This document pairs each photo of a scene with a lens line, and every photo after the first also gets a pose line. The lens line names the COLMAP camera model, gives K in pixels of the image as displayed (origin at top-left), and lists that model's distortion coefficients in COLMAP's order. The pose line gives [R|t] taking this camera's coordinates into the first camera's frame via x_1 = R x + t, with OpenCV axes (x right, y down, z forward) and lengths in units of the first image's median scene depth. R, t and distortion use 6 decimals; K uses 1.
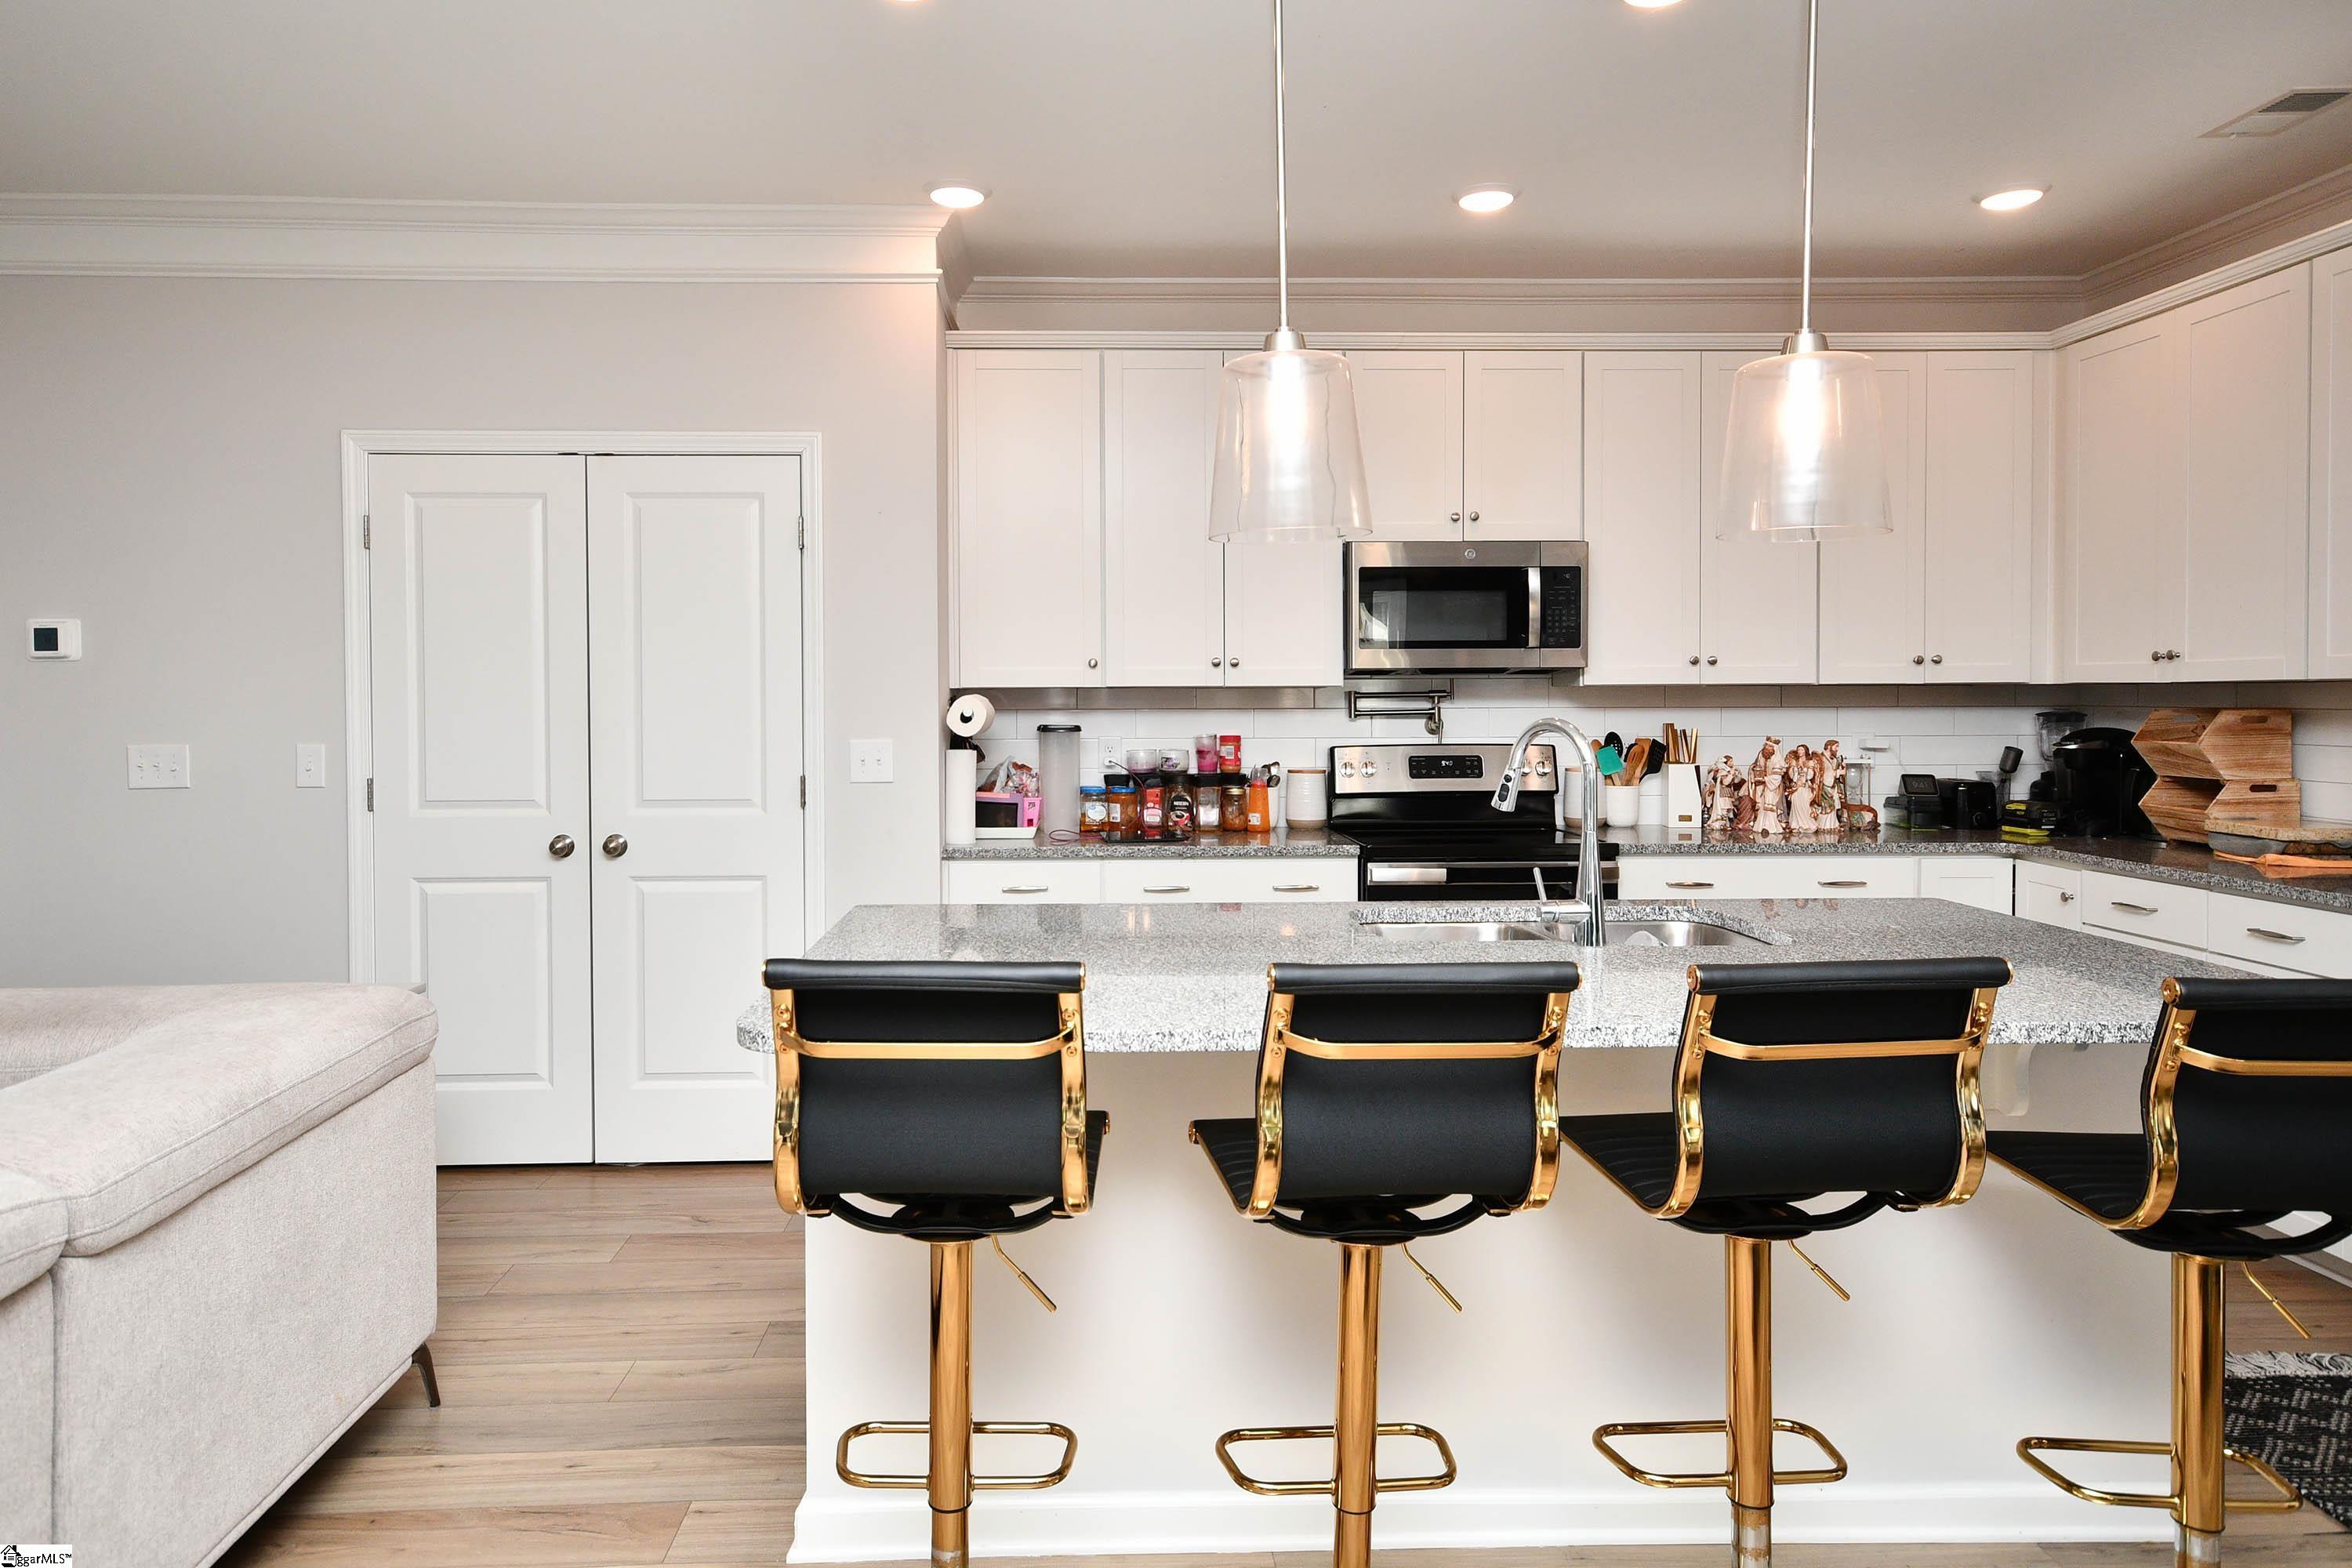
lens RADIAL K [[1517.5, 0, 1188.0], [0, 1517.5, 710.2], [0, 0, 1]] dist [0.007265, 0.001772]
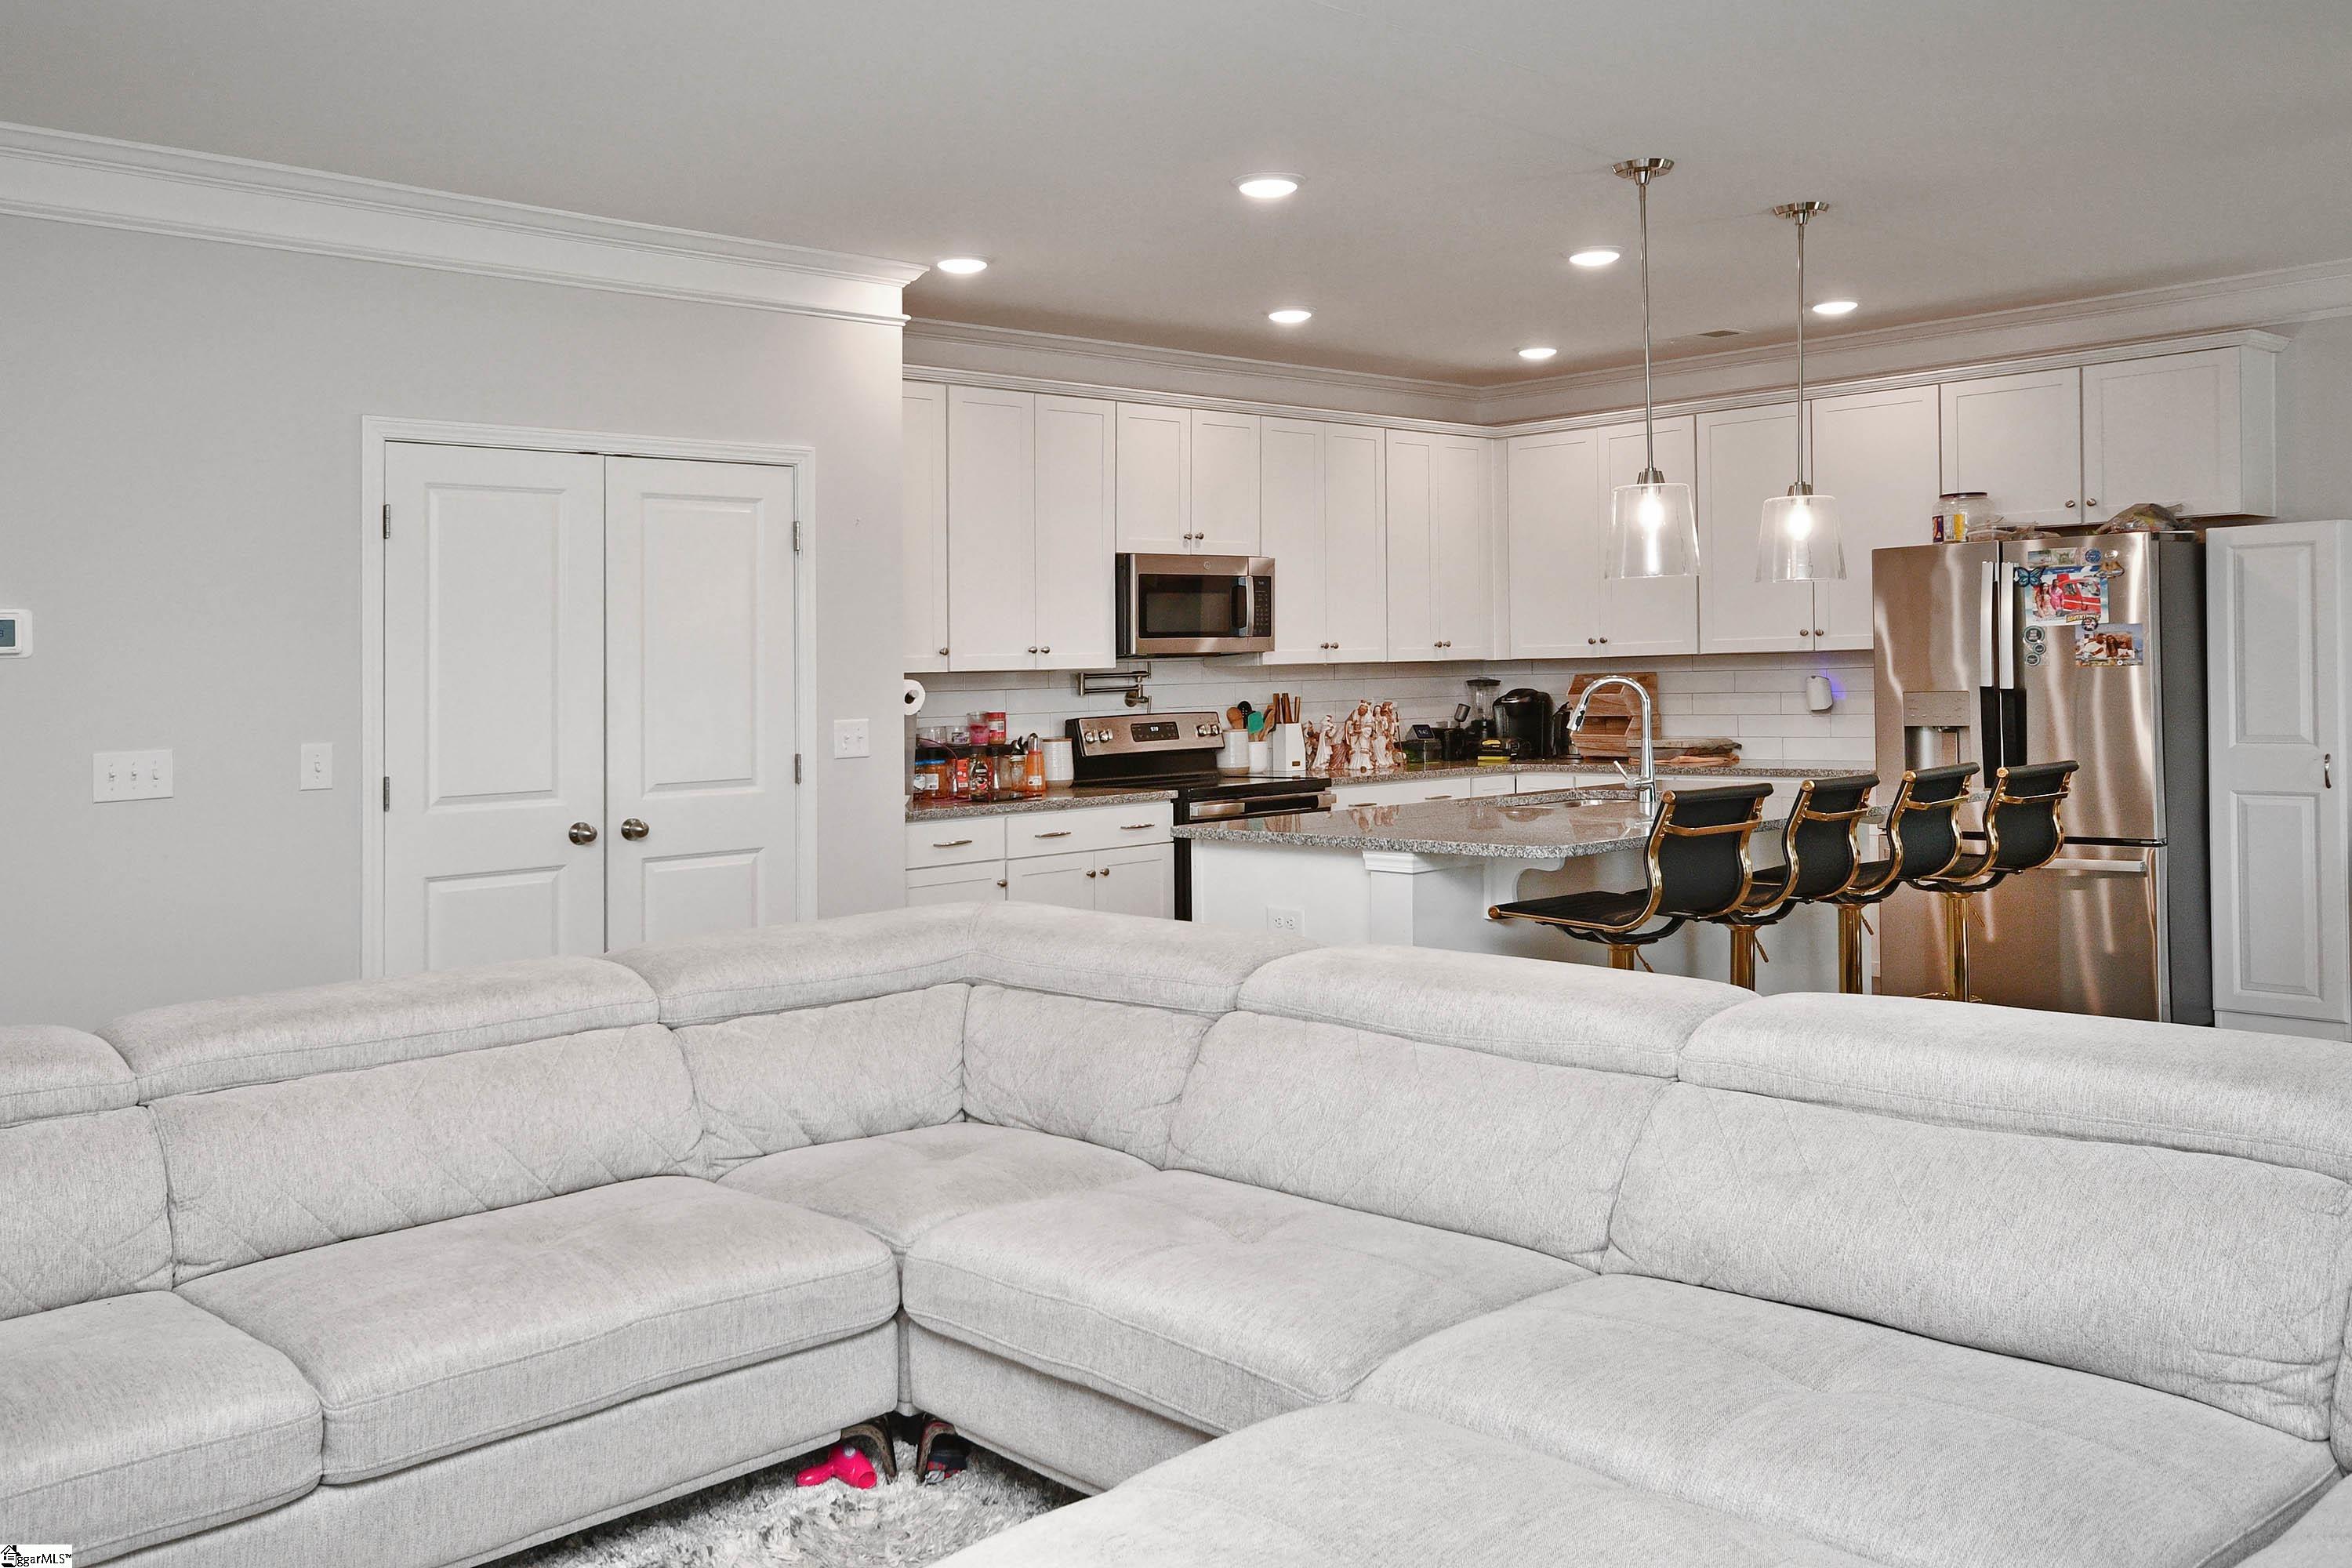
lens RADIAL K [[1676.9, 0, 1172.0], [0, 1676.9, 663.8], [0, 0, 1]] dist [-0.001671, -0.000461]
pose [[0.801053, -0.012788, 0.598457, -0.741126], [0.027298, 0.999512, -0.015181, 0.003052], [-0.597971, 0.028497, 0.801011, -0.141668]]
